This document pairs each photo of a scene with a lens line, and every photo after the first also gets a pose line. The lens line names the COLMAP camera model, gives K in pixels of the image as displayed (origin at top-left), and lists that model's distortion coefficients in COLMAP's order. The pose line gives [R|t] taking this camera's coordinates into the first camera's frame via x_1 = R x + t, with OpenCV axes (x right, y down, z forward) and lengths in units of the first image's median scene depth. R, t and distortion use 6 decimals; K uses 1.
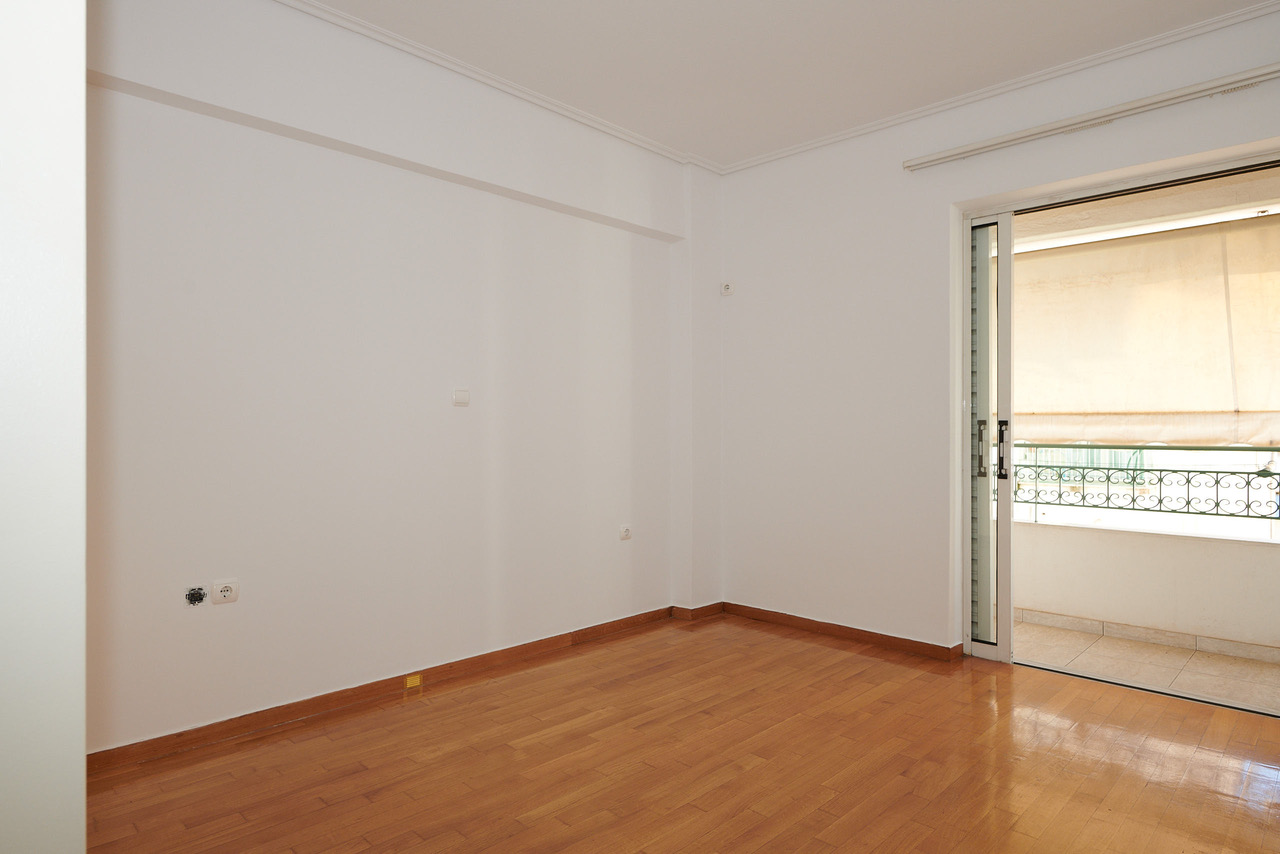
lens RADIAL K [[741.5, 0, 635.9], [0, 741.5, 425.0], [0, 0, 1]] dist [0.002601, -0.000891]
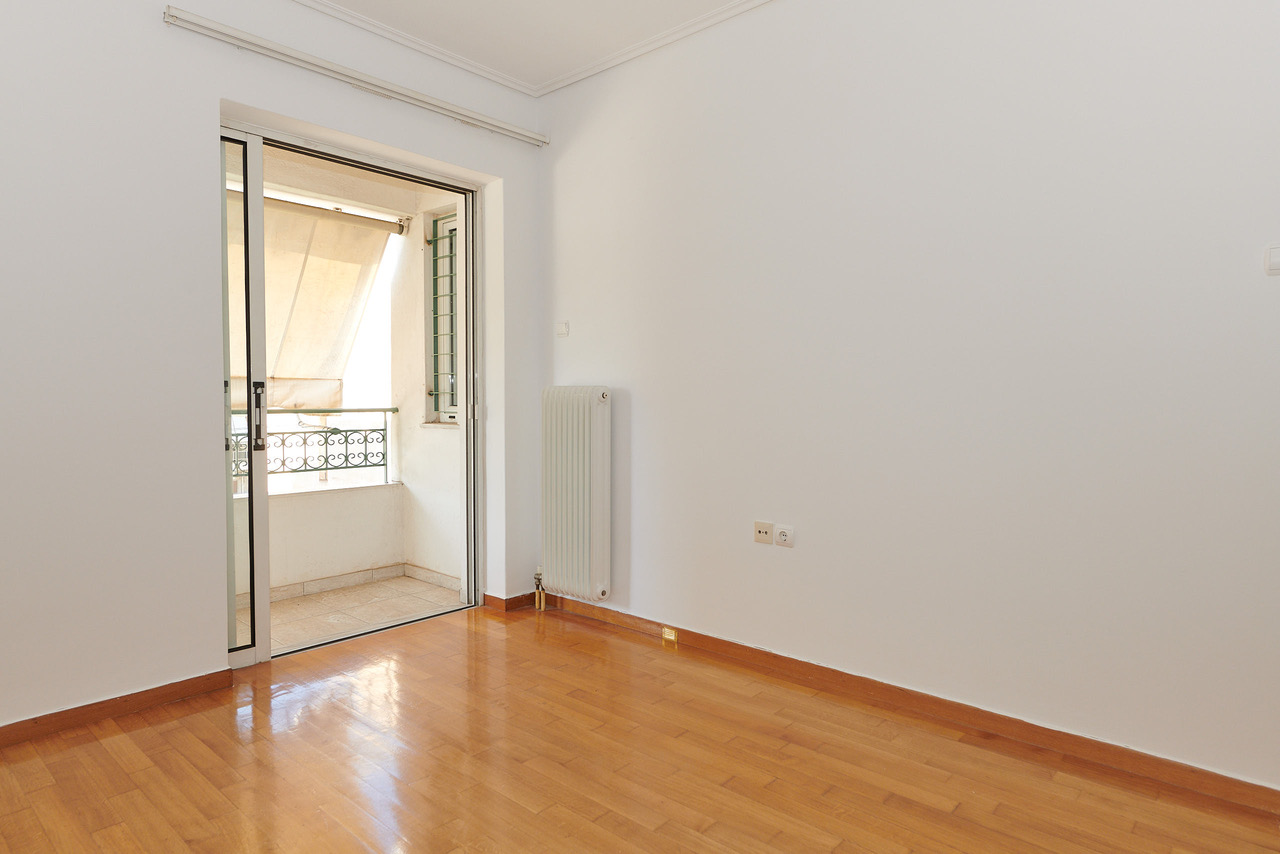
lens RADIAL K [[741.5, 0, 635.9], [0, 741.5, 425.0], [0, 0, 1]] dist [0.002601, -0.000891]
pose [[-0.038535, -0.038833, 0.998502, -0.377095], [-0.001000, 0.999246, 0.038824, 0.010160], [-0.999257, 0.000498, -0.038545, 0.605218]]
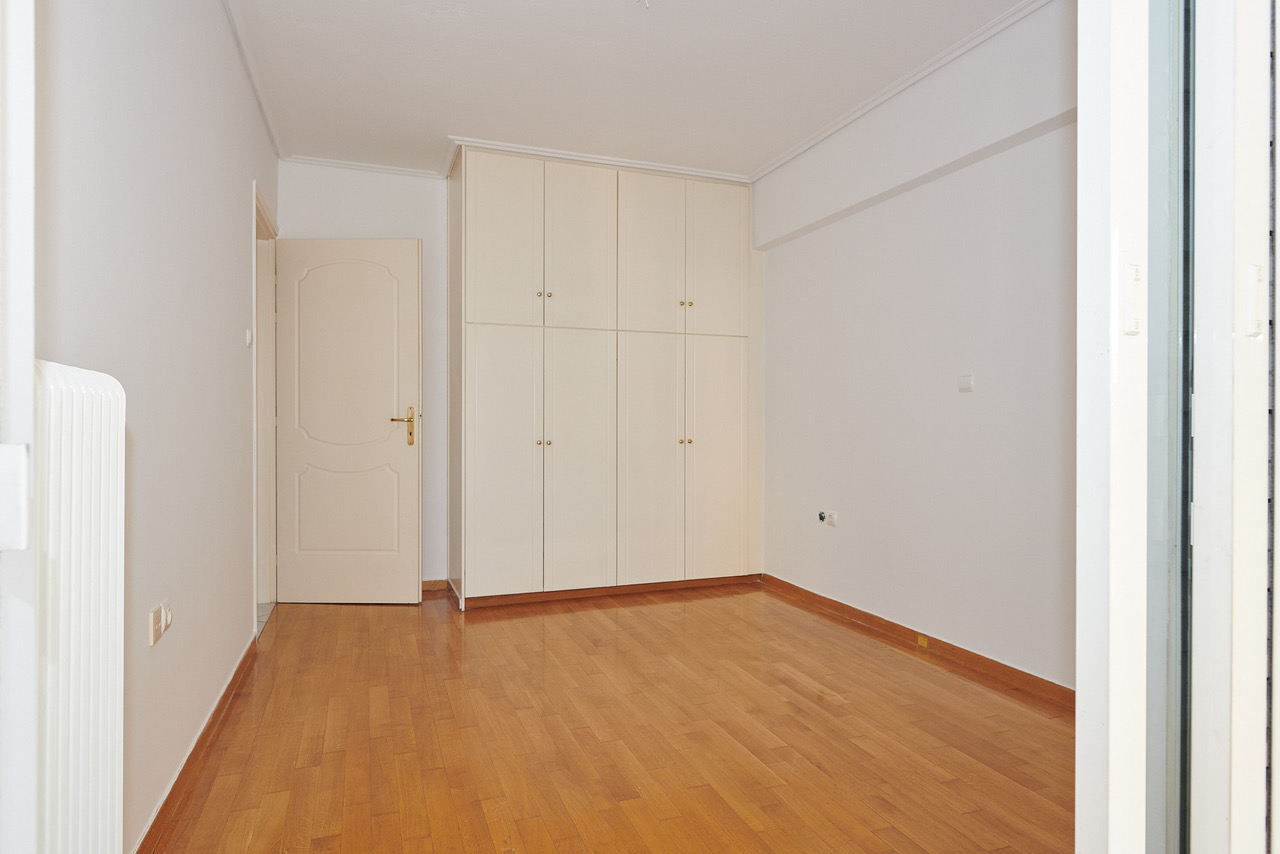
lens RADIAL K [[741.5, 0, 635.9], [0, 741.5, 425.0], [0, 0, 1]] dist [0.002601, -0.000891]
pose [[-0.428535, -0.000466, -0.903525, 0.803639], [0.001209, 0.999999, -0.001090, 0.018412], [0.903524, -0.001559, -0.428534, 0.980332]]
